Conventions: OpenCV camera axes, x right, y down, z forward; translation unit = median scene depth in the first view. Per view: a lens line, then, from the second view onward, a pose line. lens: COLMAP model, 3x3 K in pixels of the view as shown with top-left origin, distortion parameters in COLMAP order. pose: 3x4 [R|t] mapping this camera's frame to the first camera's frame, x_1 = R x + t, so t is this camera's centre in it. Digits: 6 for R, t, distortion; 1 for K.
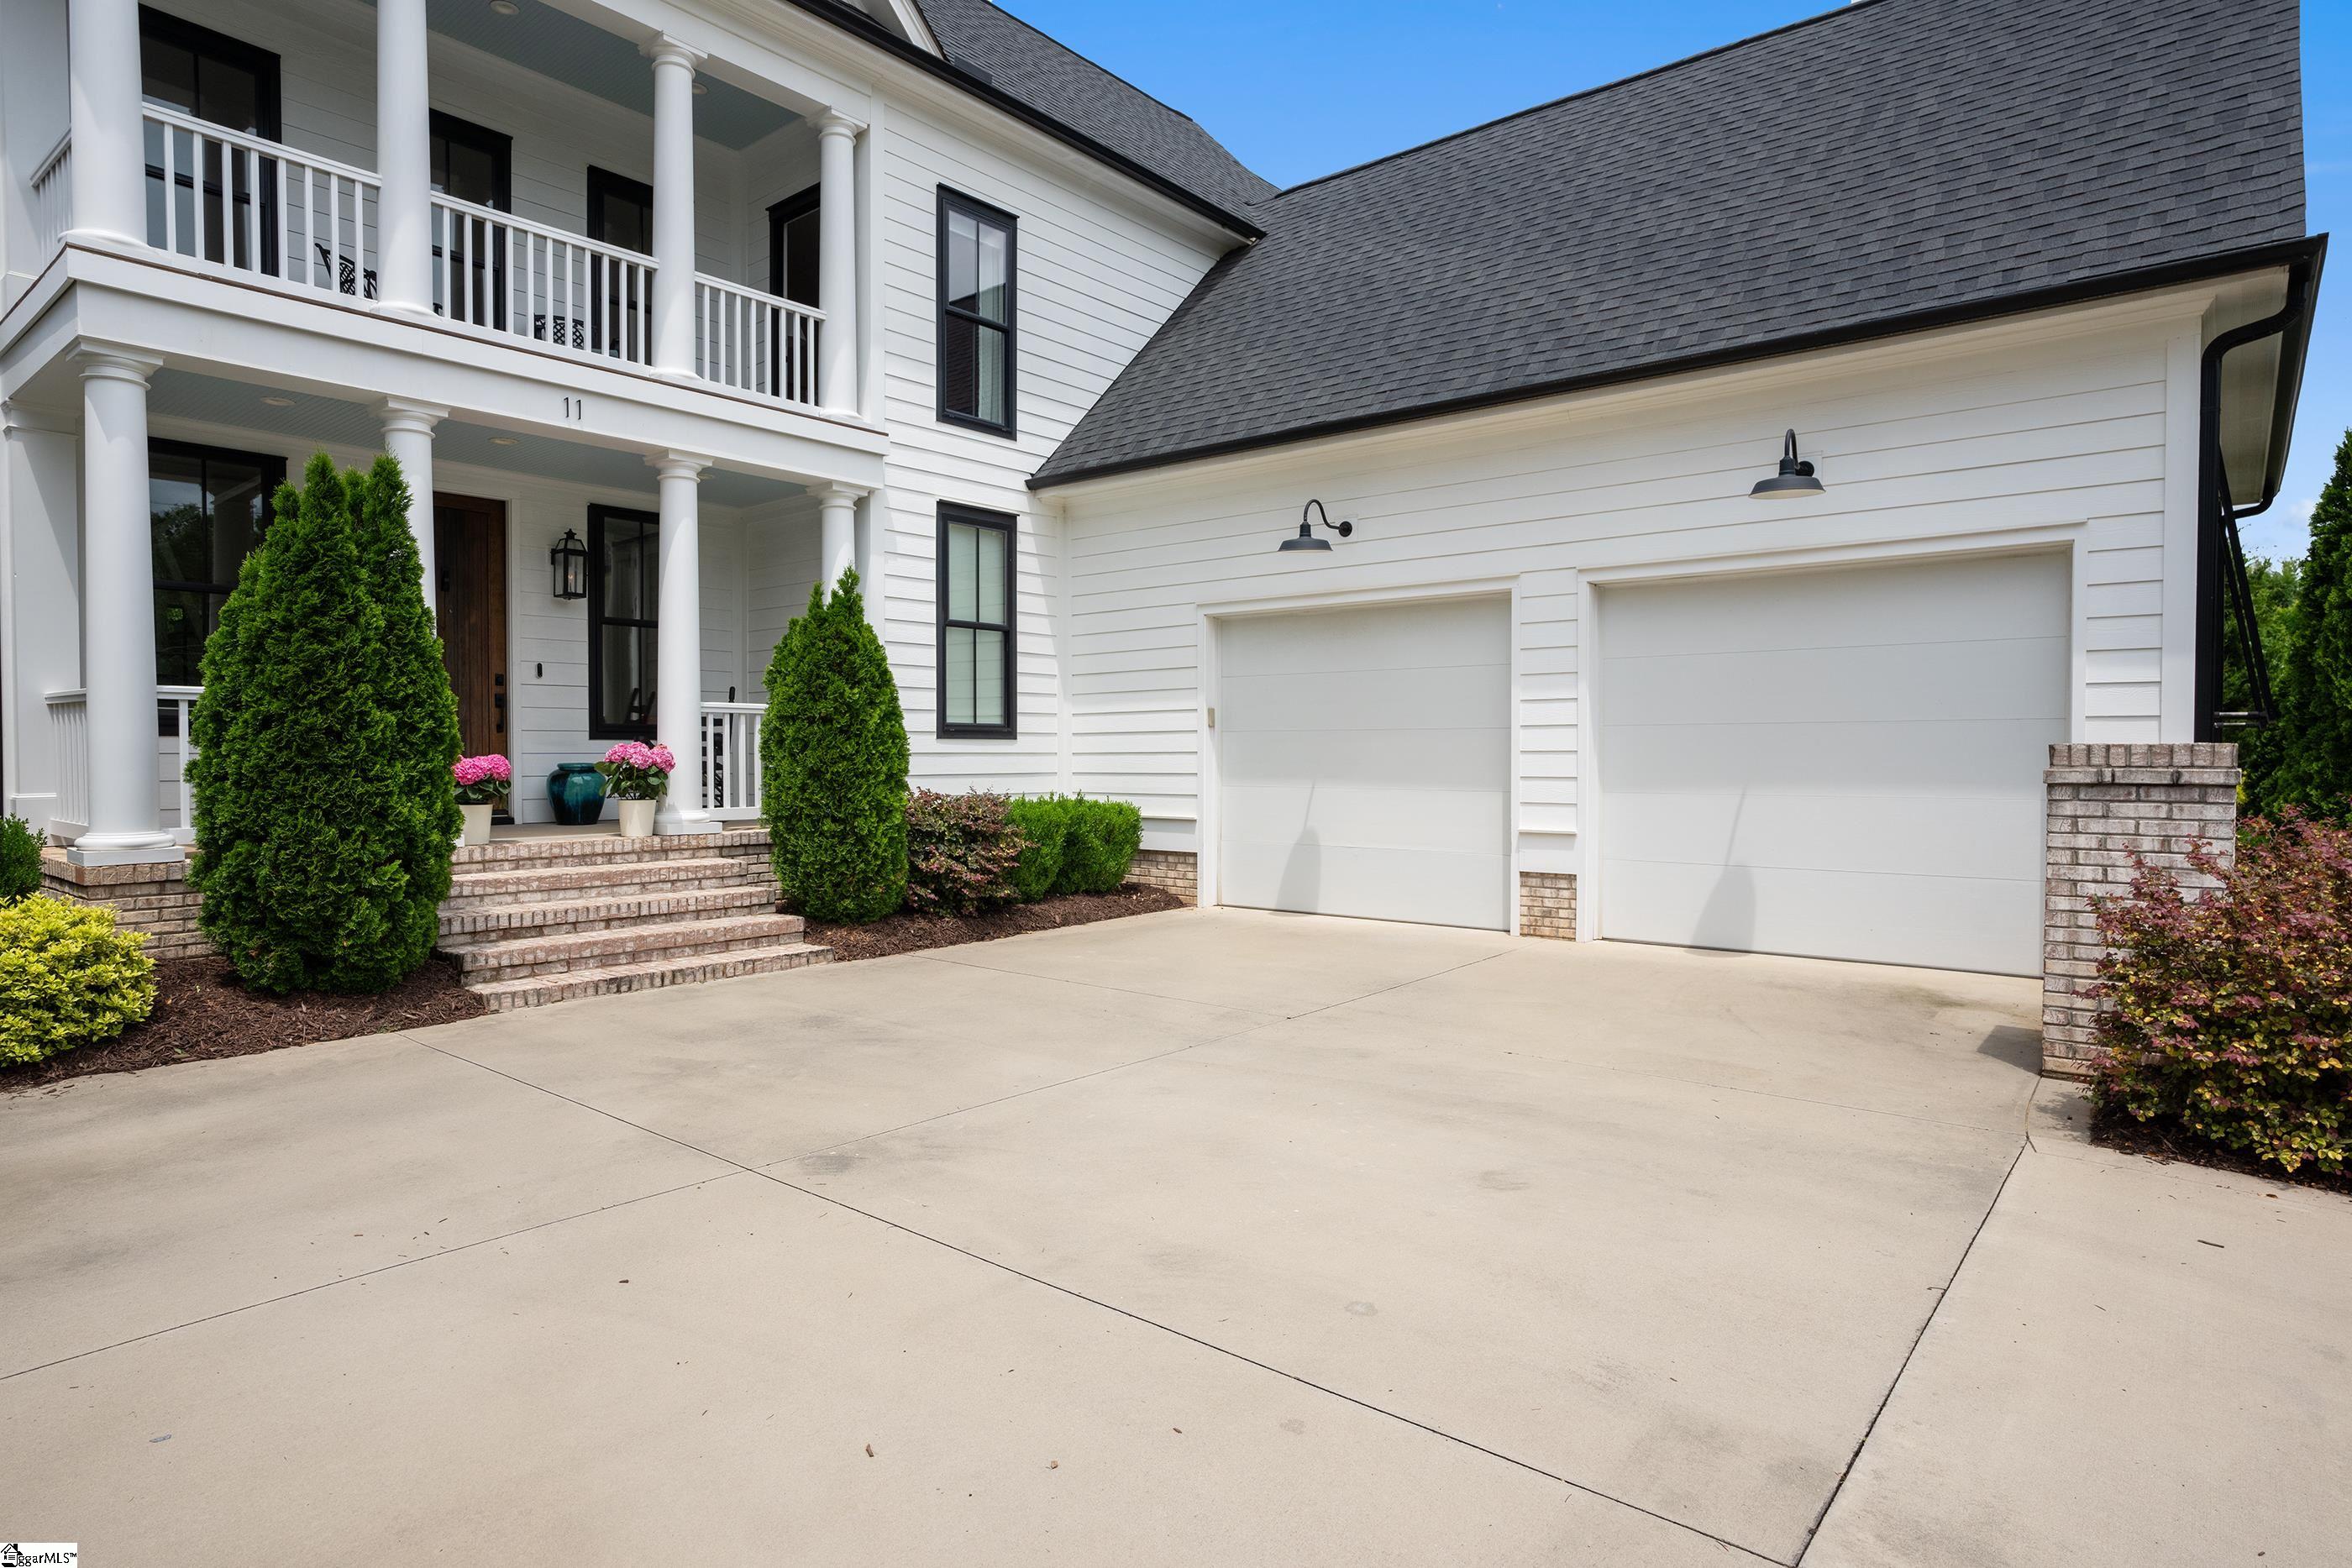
lens RADIAL K [[1311.2, 0, 1175.1], [0, 1311.2, 780.3], [0, 0, 1]] dist [-0.019645, 0.013238]
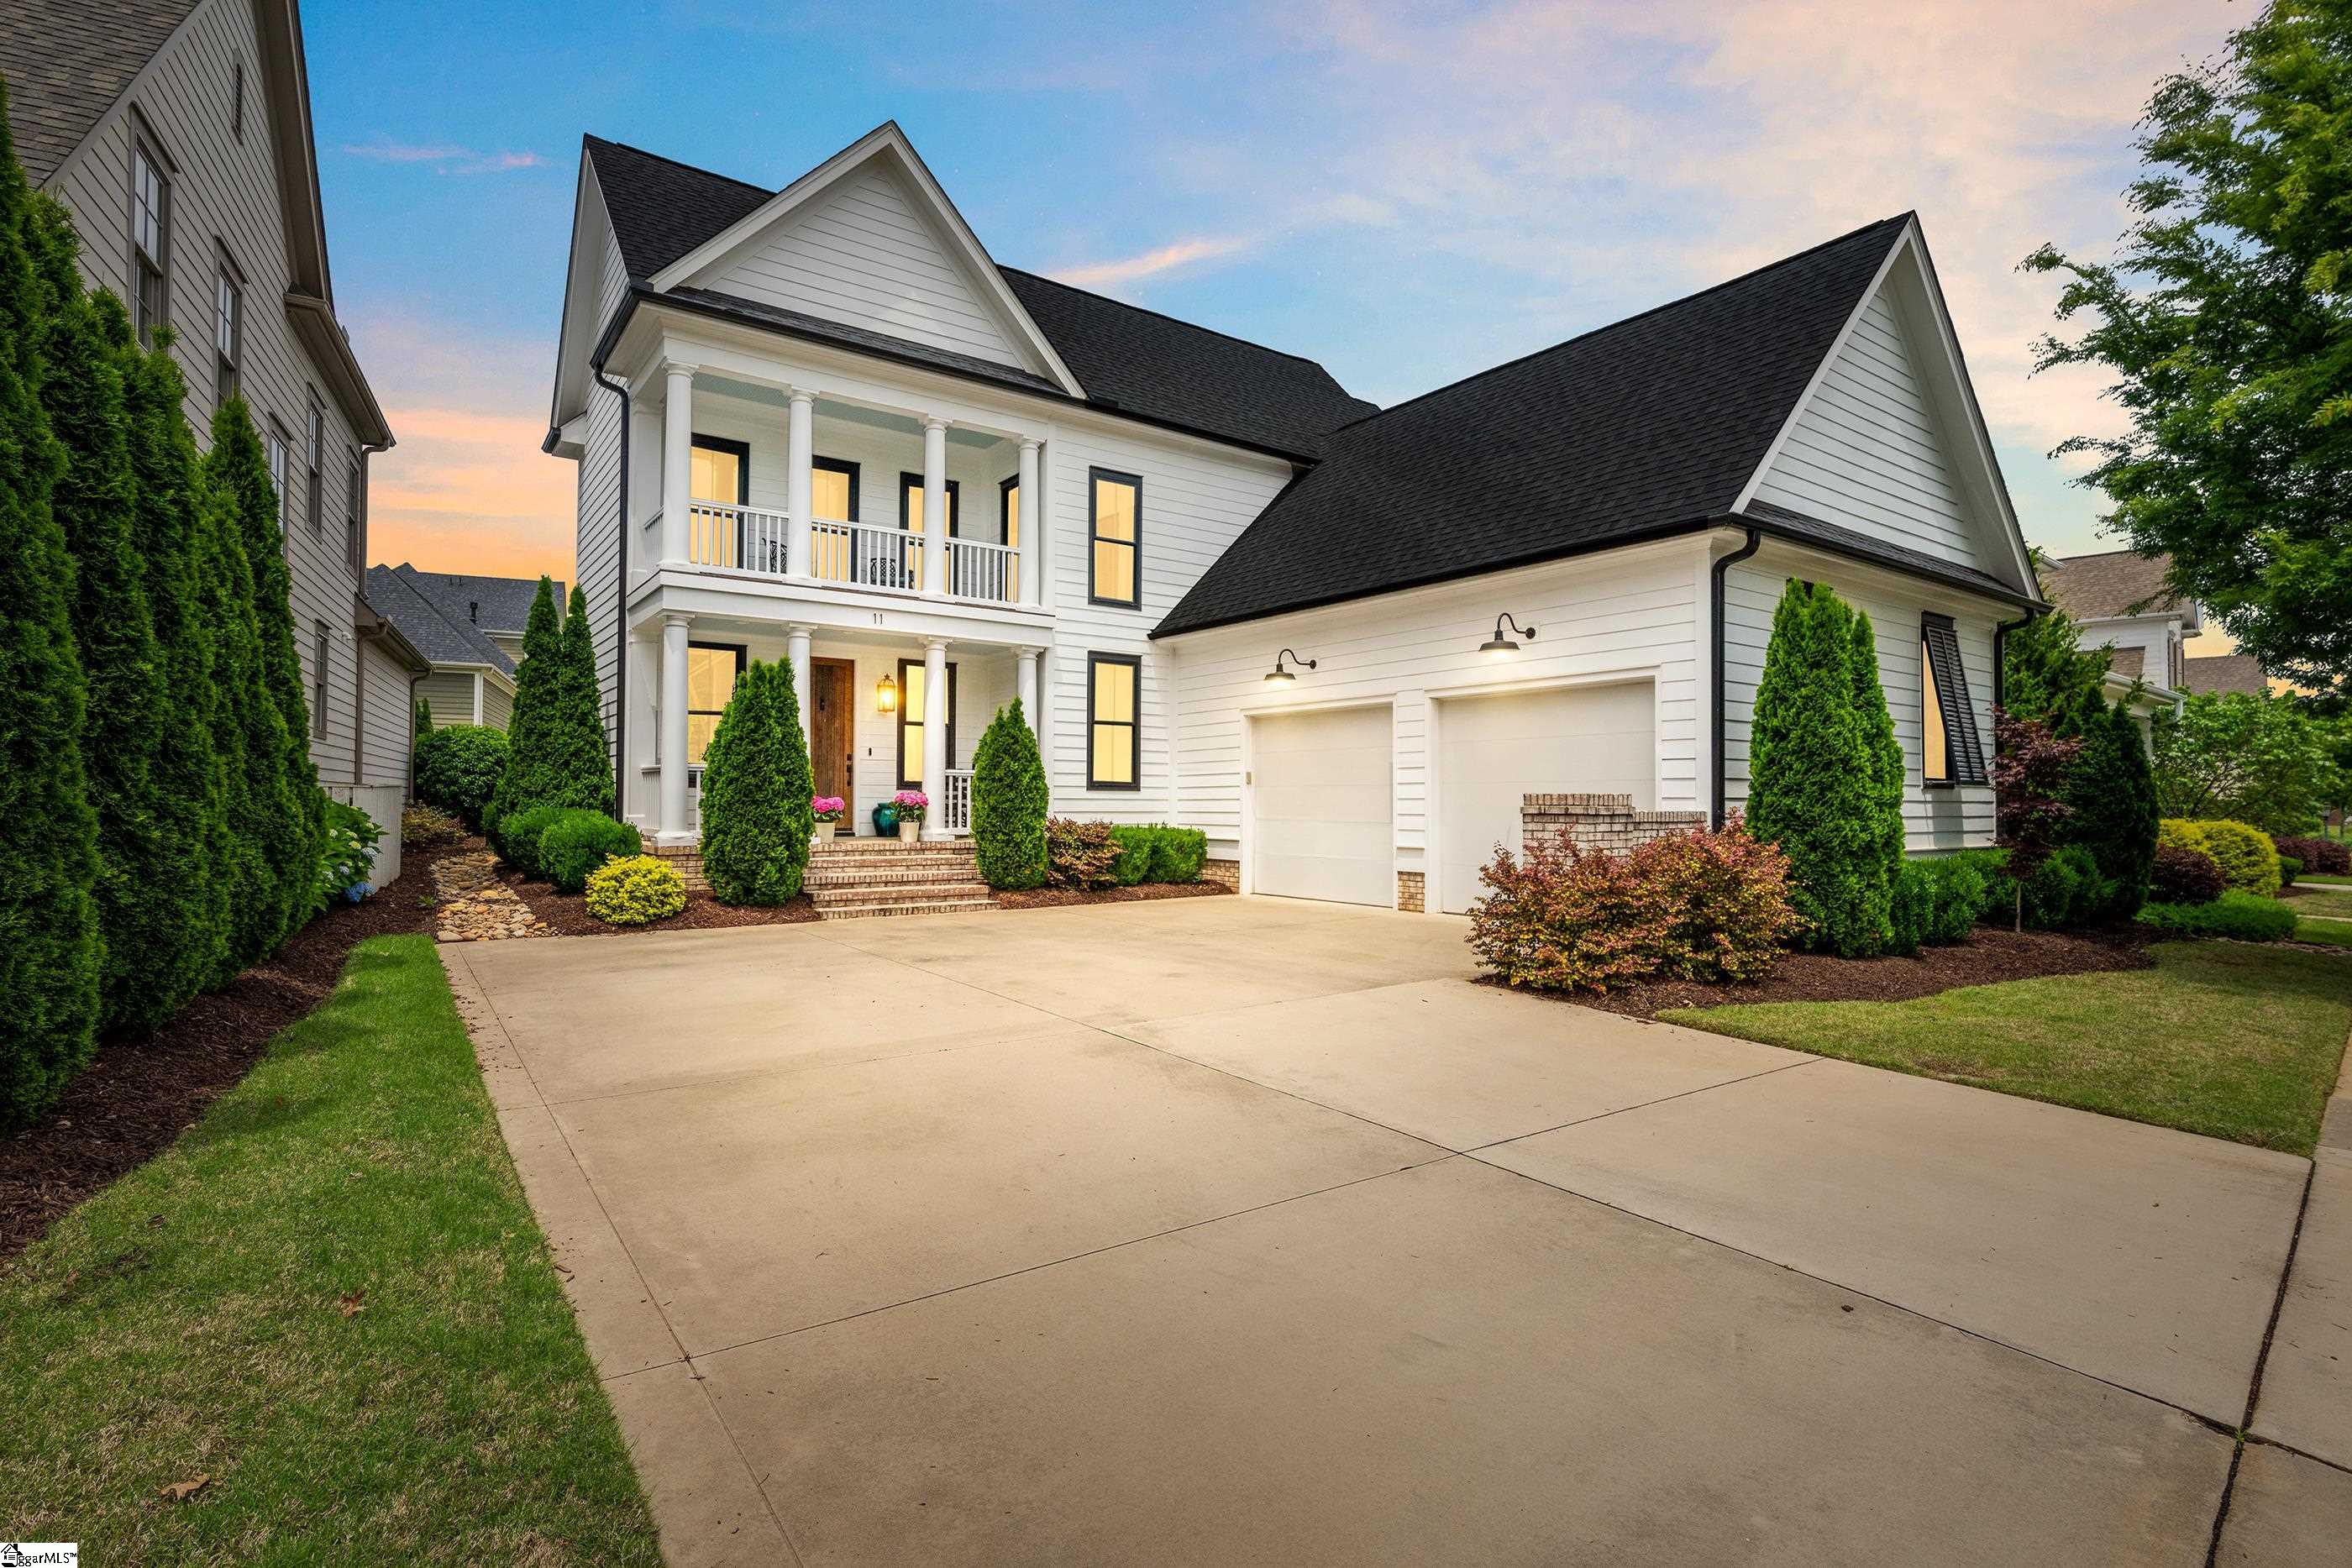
lens RADIAL K [[1133.8, 0, 1183.3], [0, 1133.8, 787.8], [0, 0, 1]] dist [0.002142, -0.000352]
pose [[0.969946, 0.001822, -0.243312, 0.350656], [-0.010348, 0.999376, -0.033768, 0.015752], [0.243099, 0.035271, 0.969360, -0.462704]]
